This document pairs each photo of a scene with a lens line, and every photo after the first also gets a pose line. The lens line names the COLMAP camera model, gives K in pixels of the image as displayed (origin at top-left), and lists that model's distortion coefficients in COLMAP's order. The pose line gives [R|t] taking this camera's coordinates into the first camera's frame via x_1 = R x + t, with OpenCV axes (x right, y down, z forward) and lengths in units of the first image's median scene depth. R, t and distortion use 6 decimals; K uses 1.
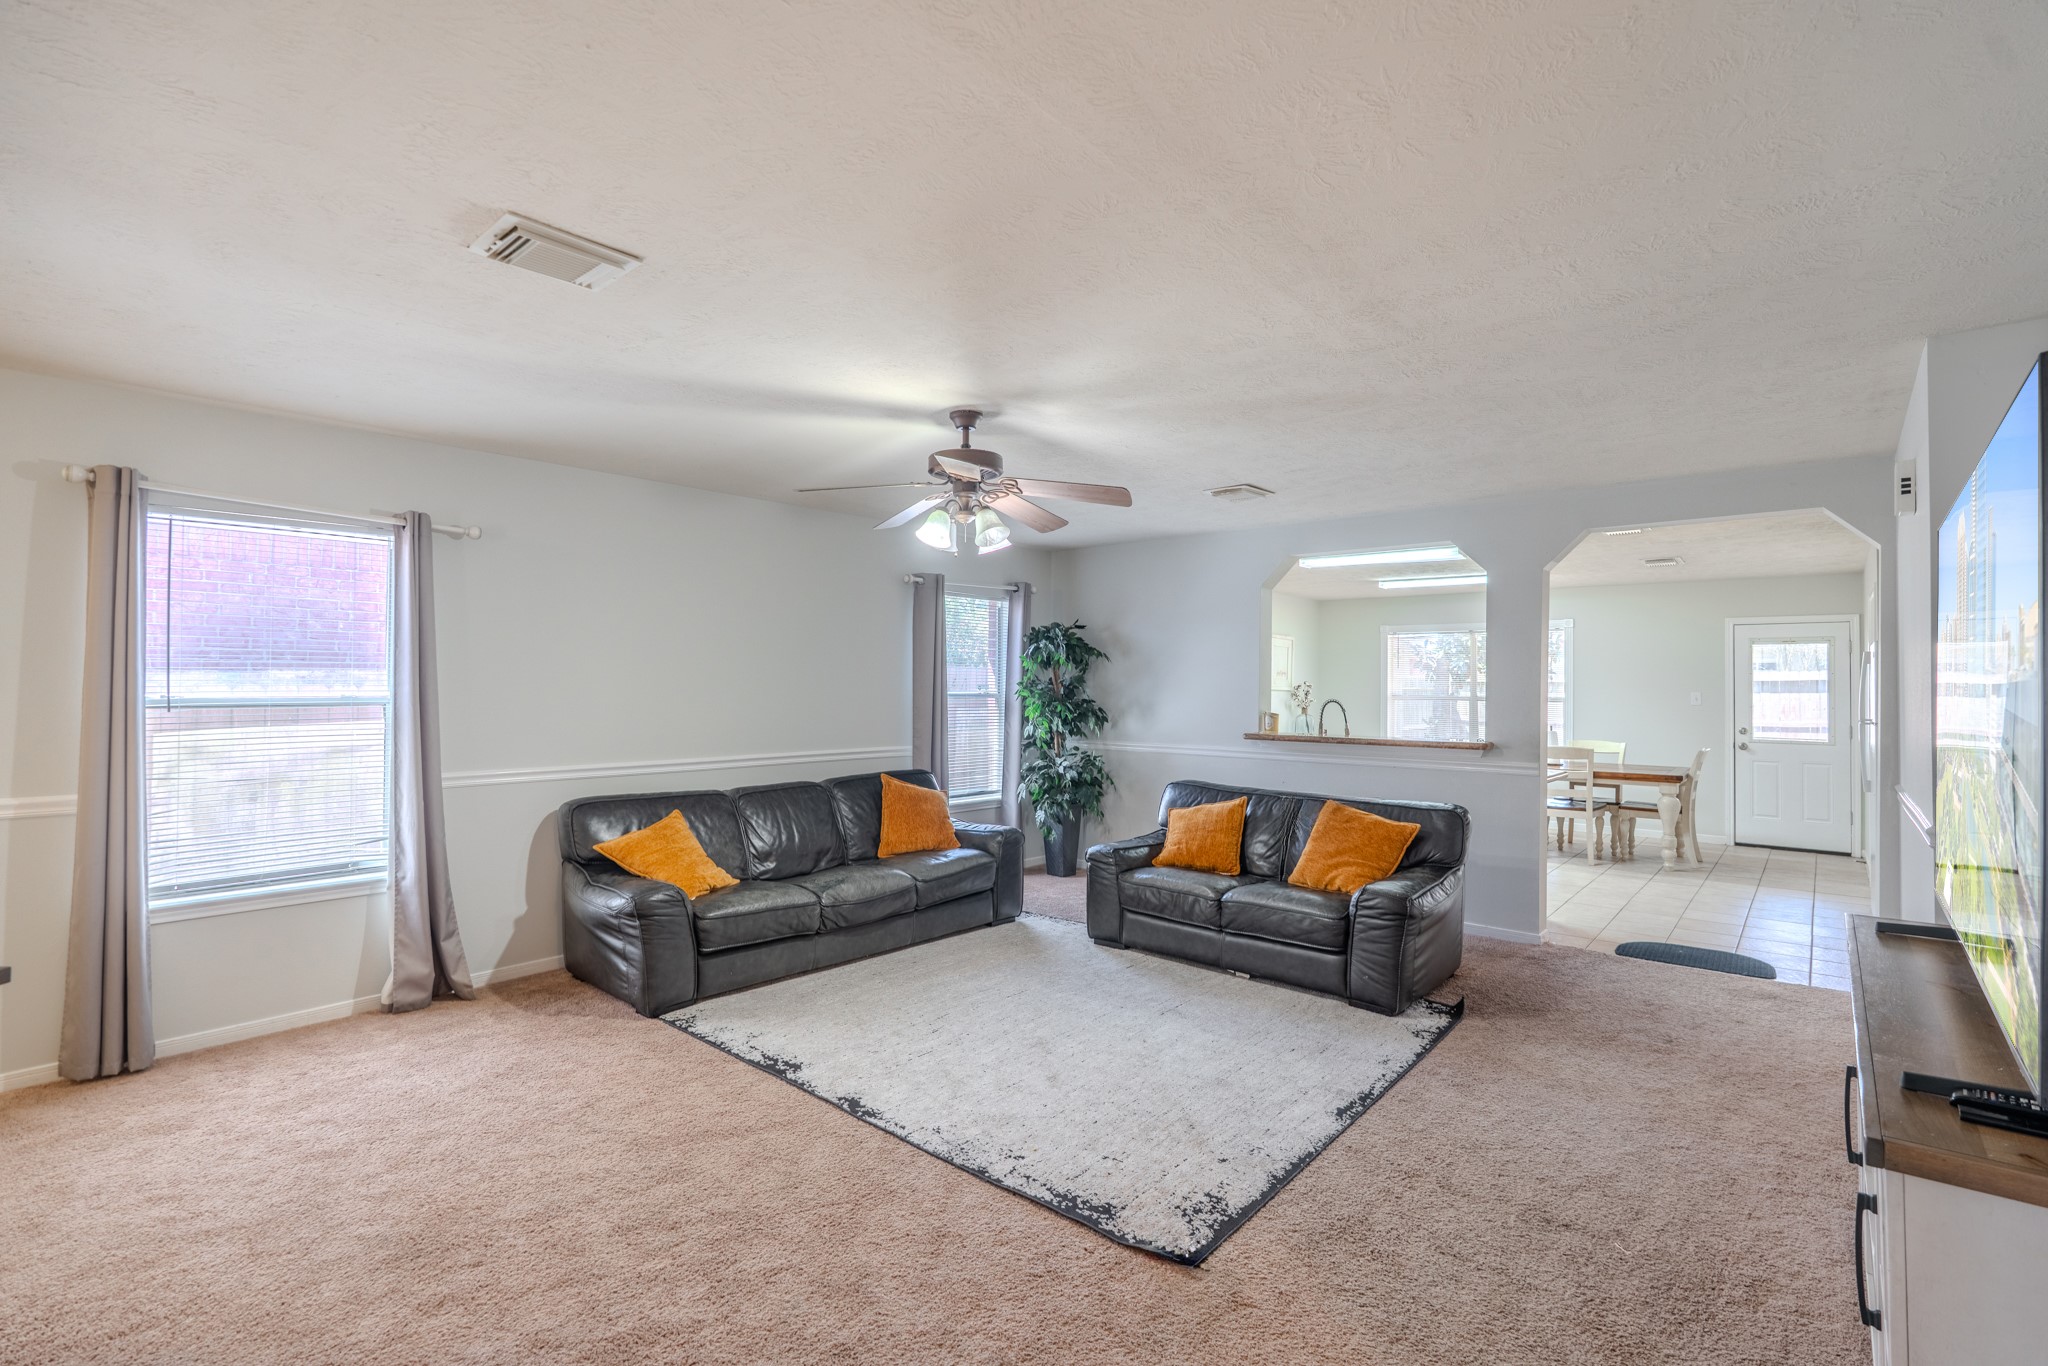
lens RADIAL K [[931.0, 0, 1024.0], [0, 931.0, 683.0], [0, 0, 1]] dist [-0.004487, -0.000306]
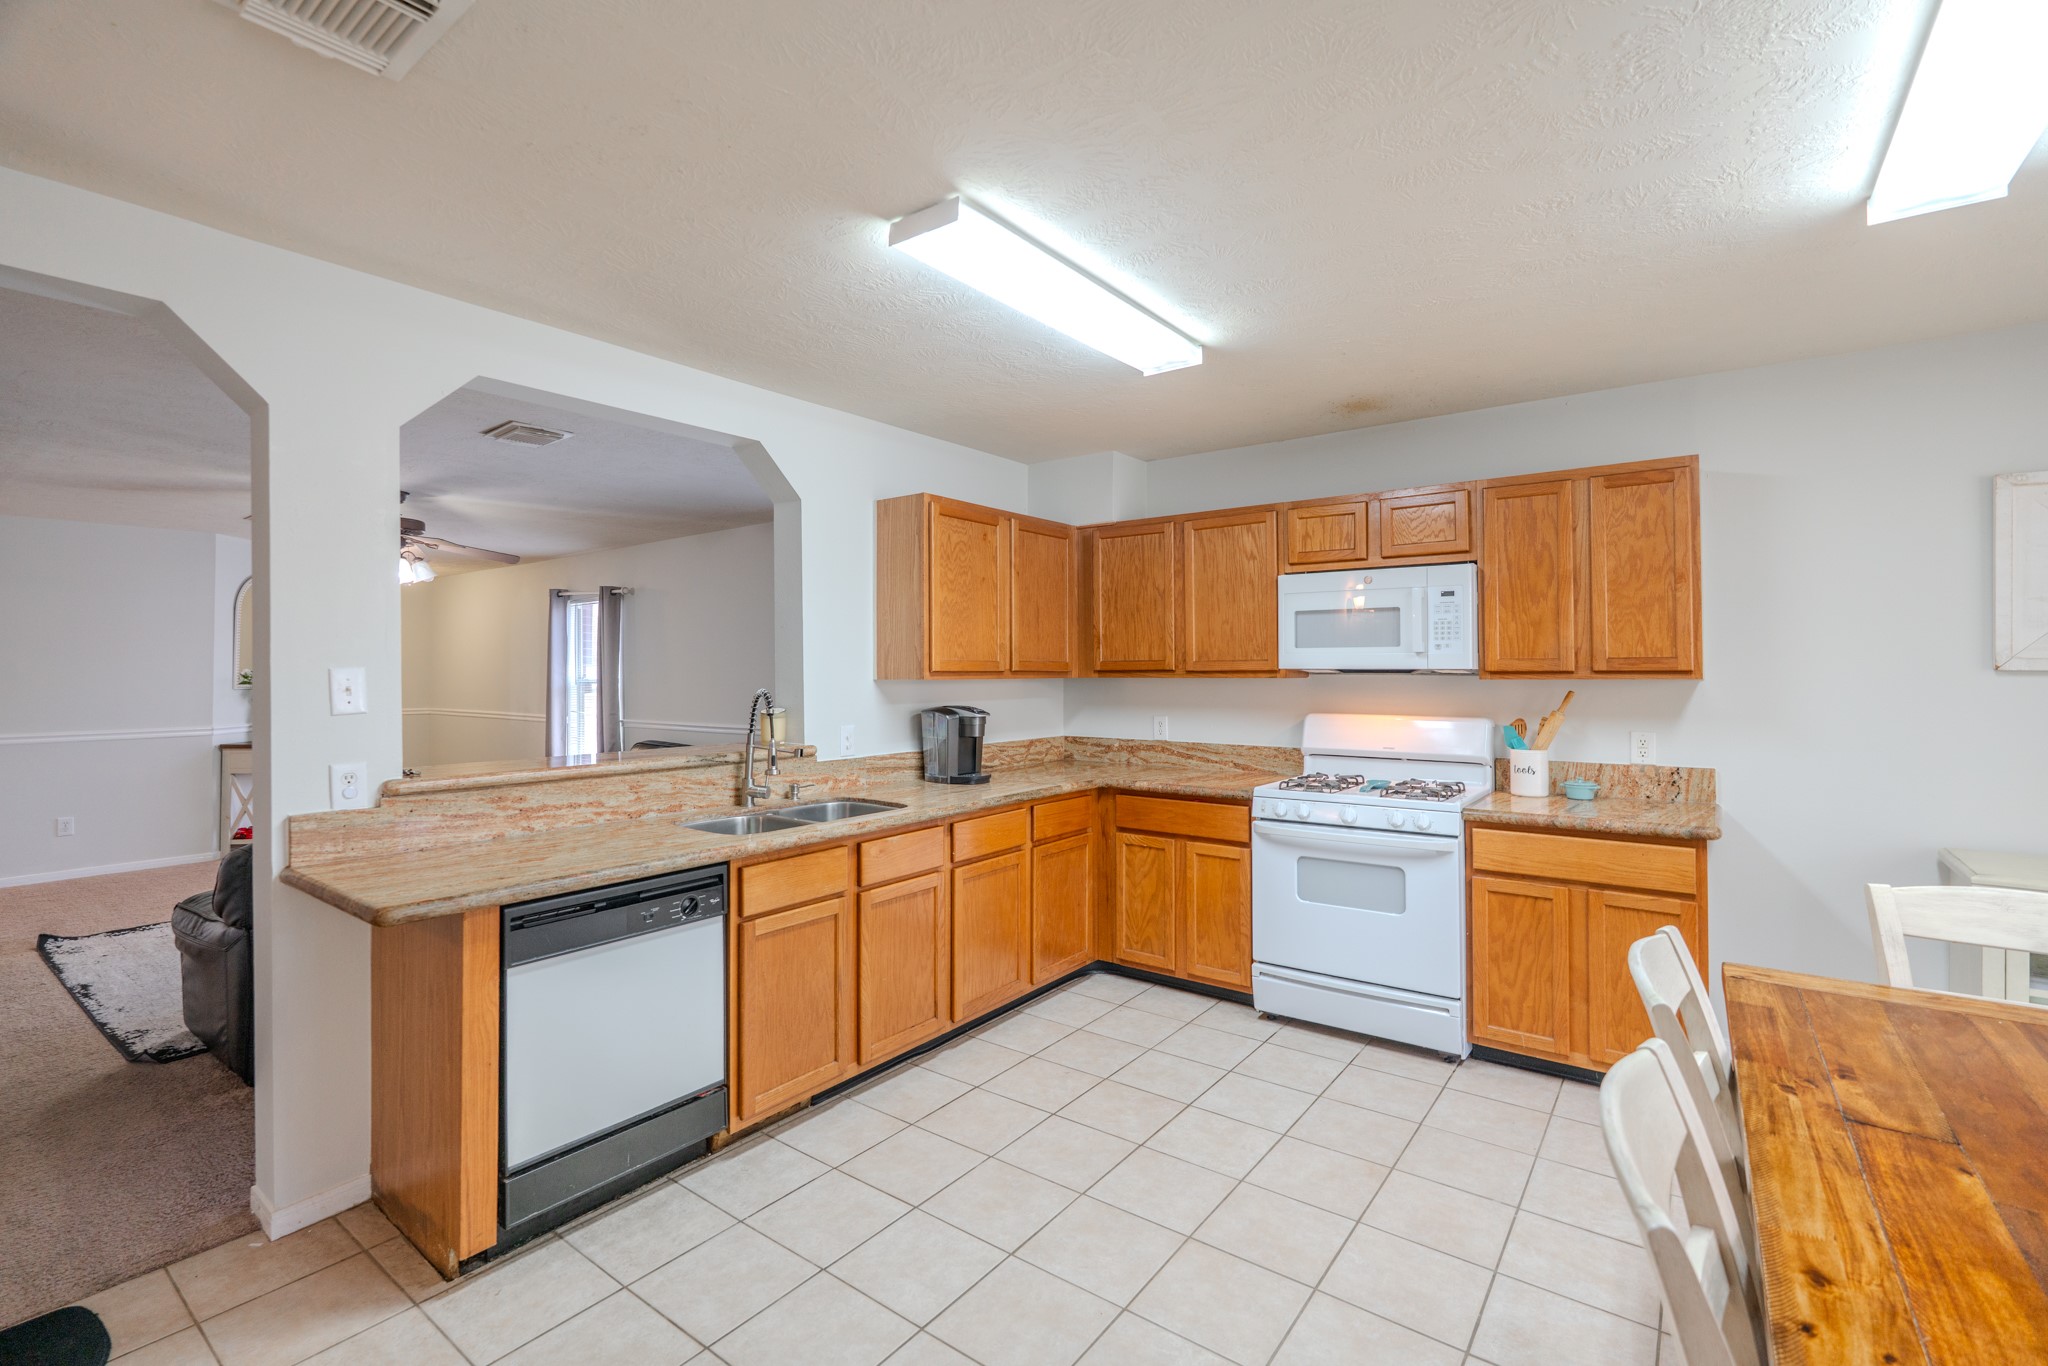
lens RADIAL K [[915.8, 0, 1008.2], [0, 915.8, 663.8], [0, 0, 1]] dist [-0.002773, -0.000026]
pose [[0.055532, -0.014827, -0.998347, 1.460360], [0.007963, 0.999865, -0.014407, 0.019823], [0.998425, -0.007149, 0.055643, 1.898697]]
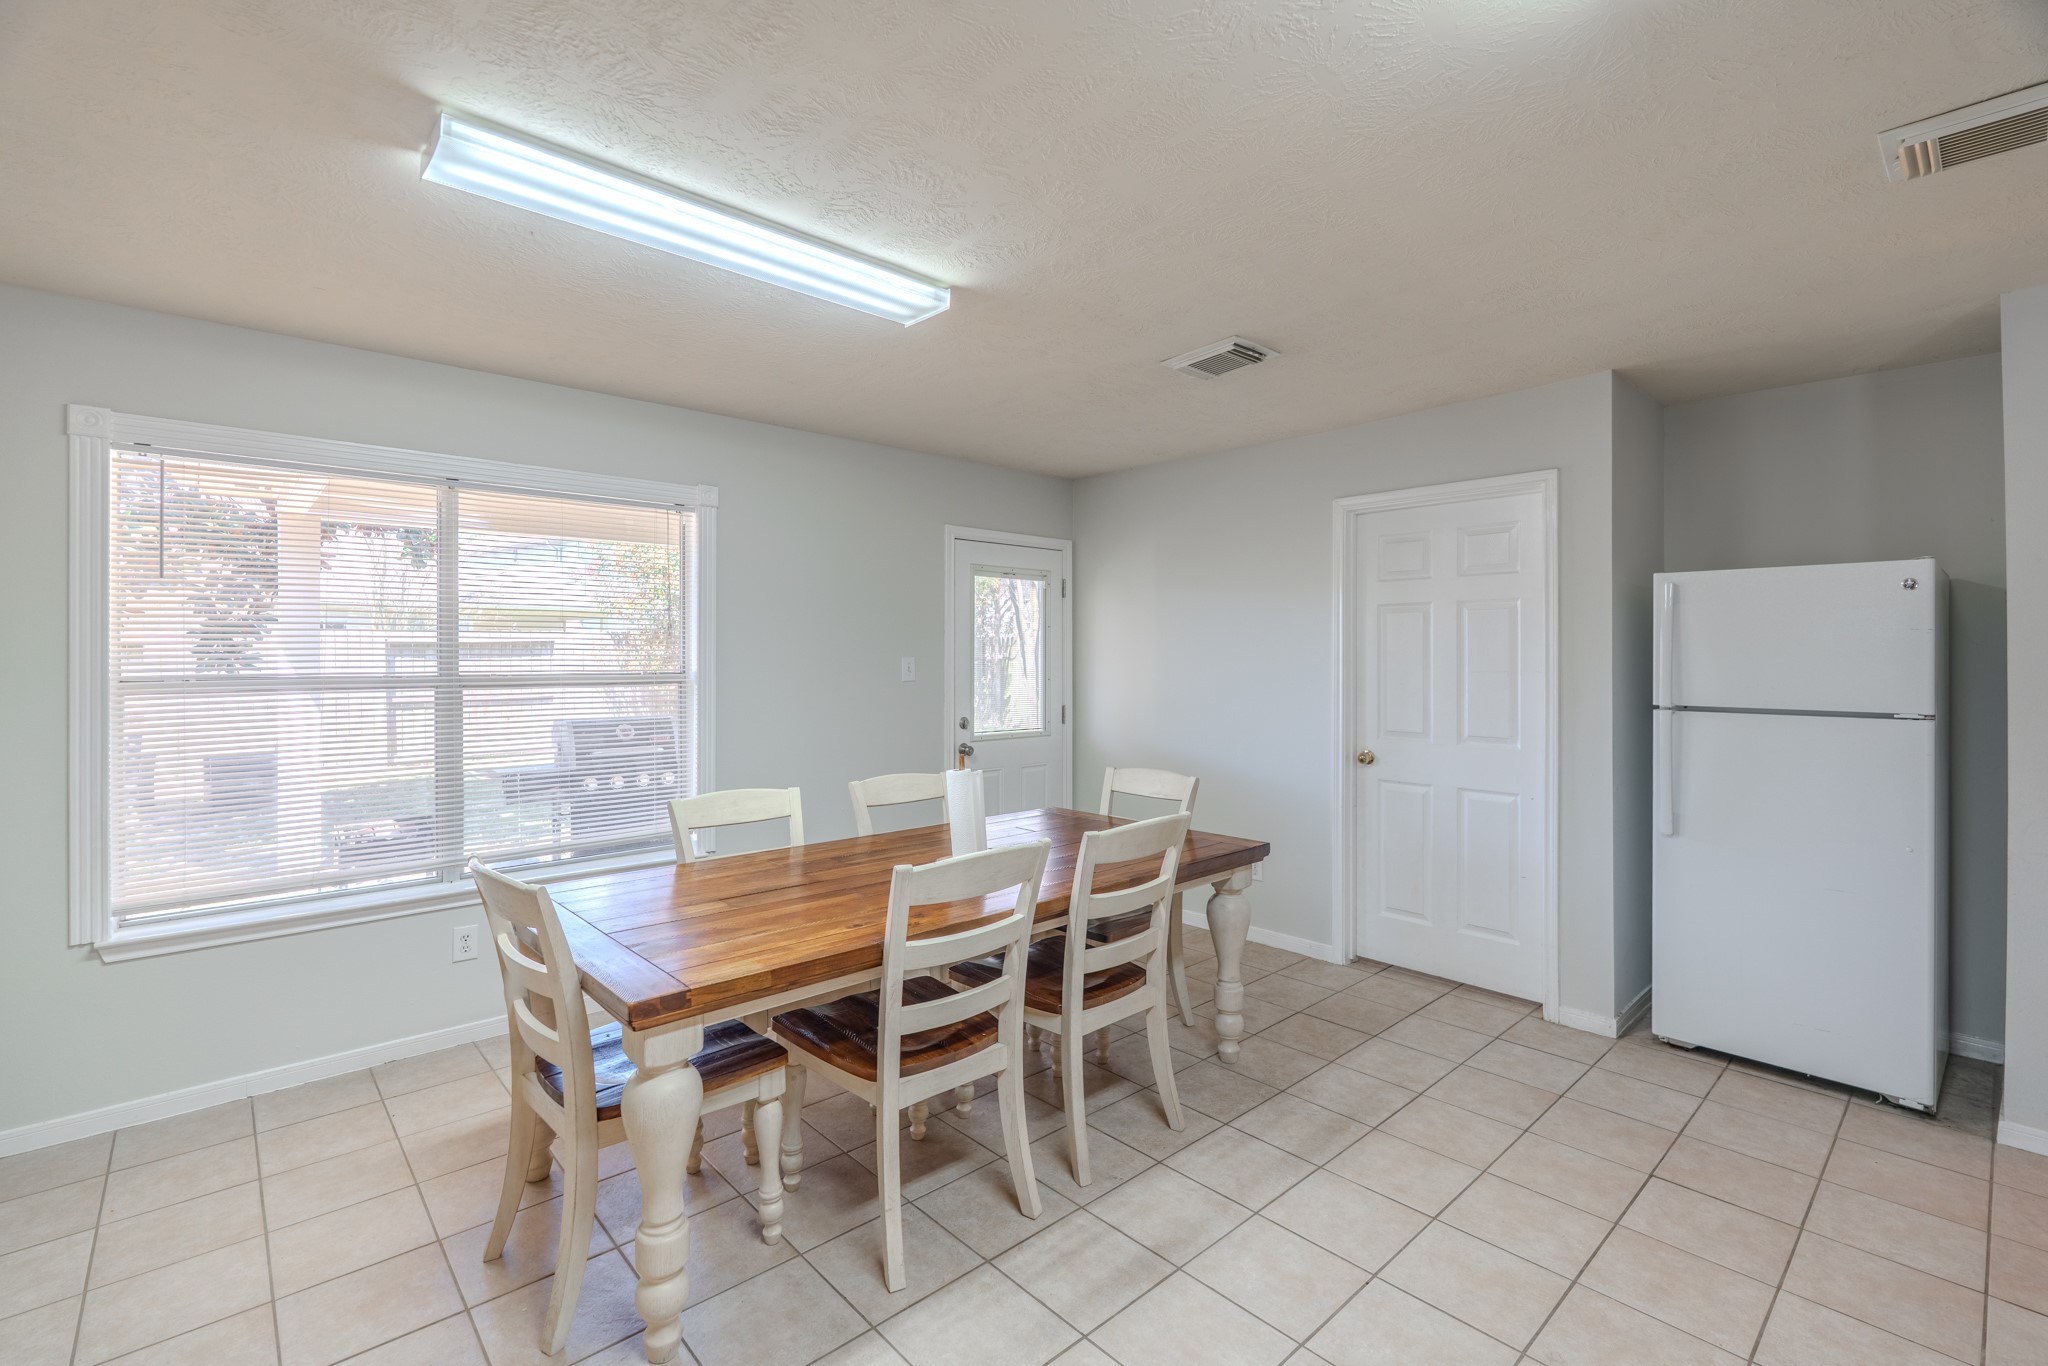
lens RADIAL K [[915.8, 0, 1008.2], [0, 915.8, 663.8], [0, 0, 1]] dist [-0.002773, -0.000026]
pose [[0.135320, -0.013689, 0.990707, 0.495696], [0.000779, 0.999906, 0.013710, 0.015721], [-0.990802, -0.001084, 0.135318, 2.092006]]
